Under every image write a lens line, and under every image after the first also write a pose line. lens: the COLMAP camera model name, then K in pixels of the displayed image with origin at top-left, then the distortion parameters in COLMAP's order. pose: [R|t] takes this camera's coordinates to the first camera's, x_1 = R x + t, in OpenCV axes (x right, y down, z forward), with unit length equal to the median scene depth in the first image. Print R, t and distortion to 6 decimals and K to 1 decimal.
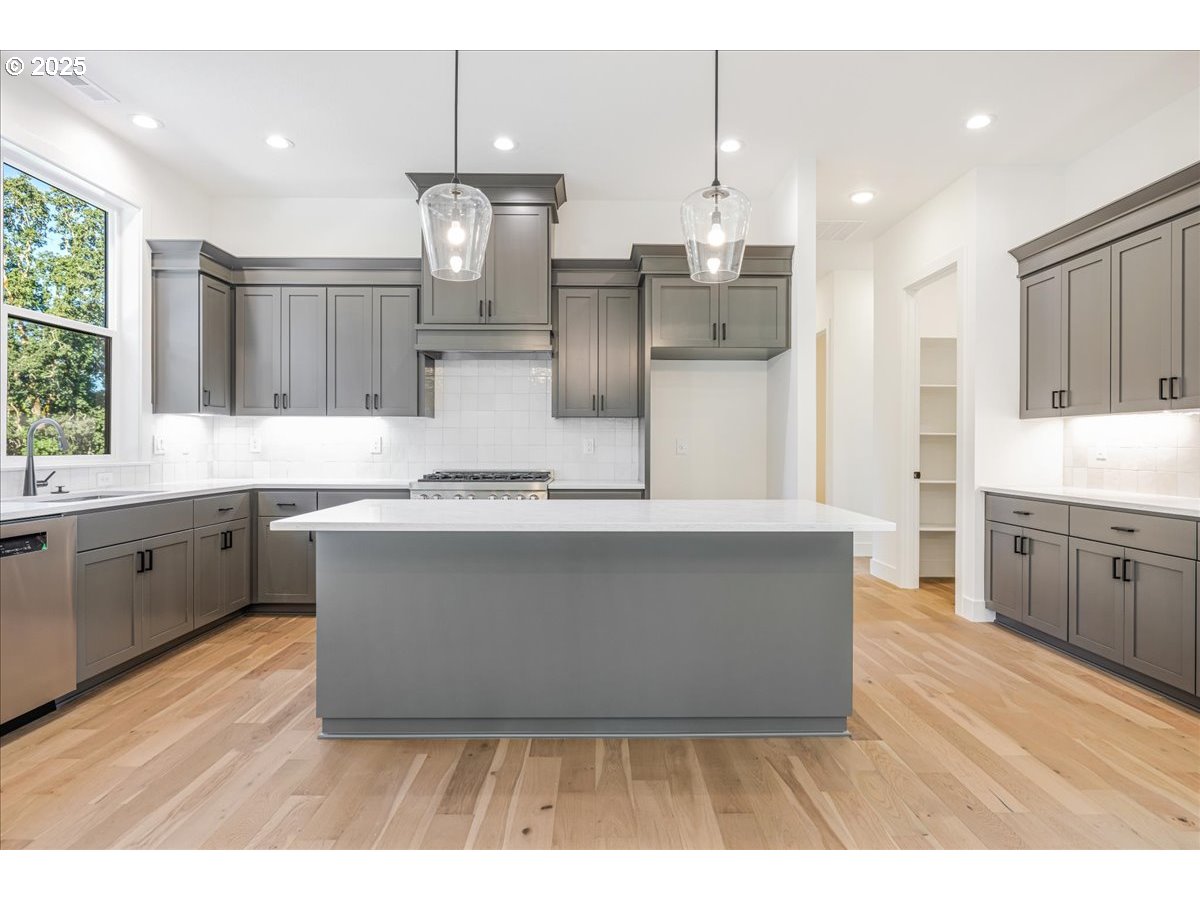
lens RADIAL K [[668.3, 0, 598.7], [0, 668.3, 444.6], [0, 0, 1]] dist [-0.003039, -0.000768]
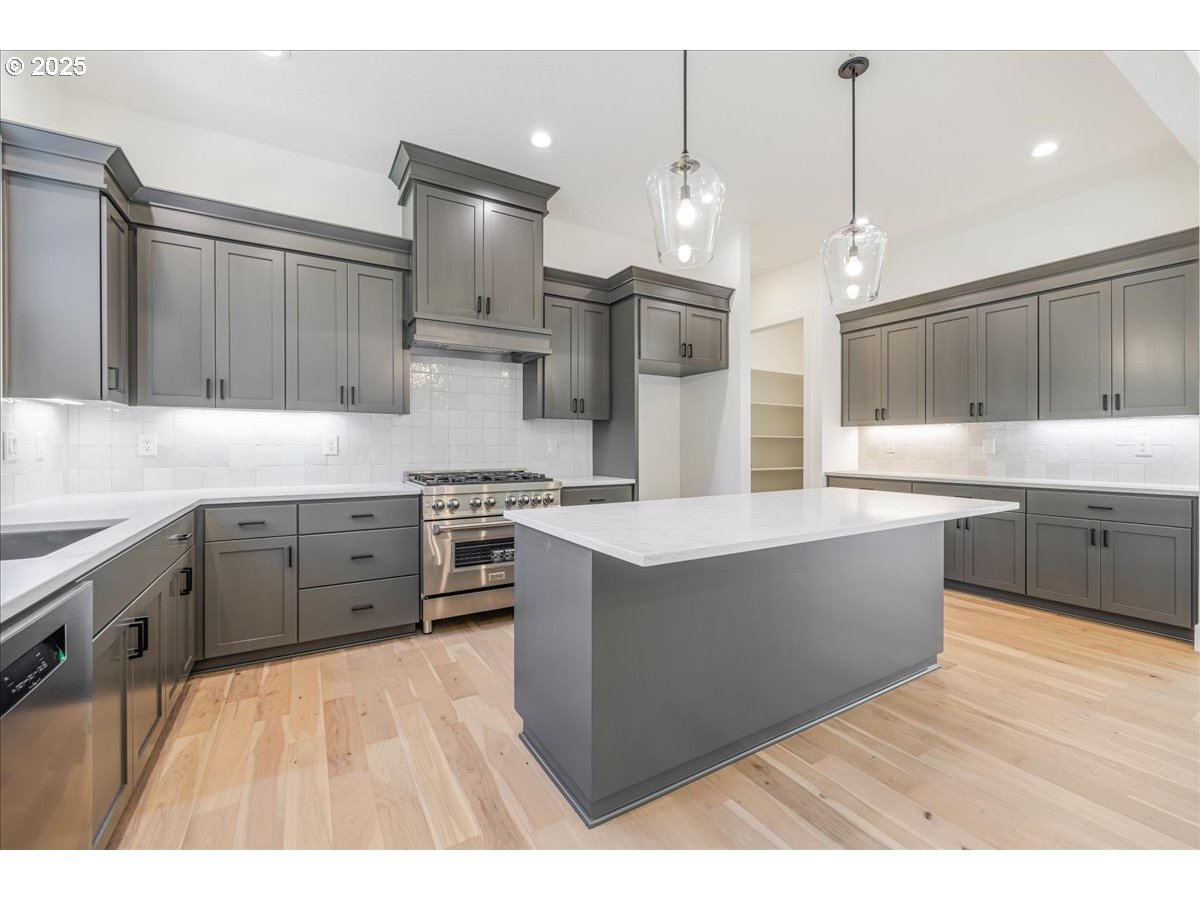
lens RADIAL K [[503.6, 0, 596.7], [0, 503.6, 444.4], [0, 0, 1]] dist [0.002041, 0.000071]
pose [[0.860283, -0.002470, 0.509812, -0.425120], [0.002139, 0.999997, 0.001236, -0.001048], [-0.509813, 0.000027, 0.860285, 0.298652]]
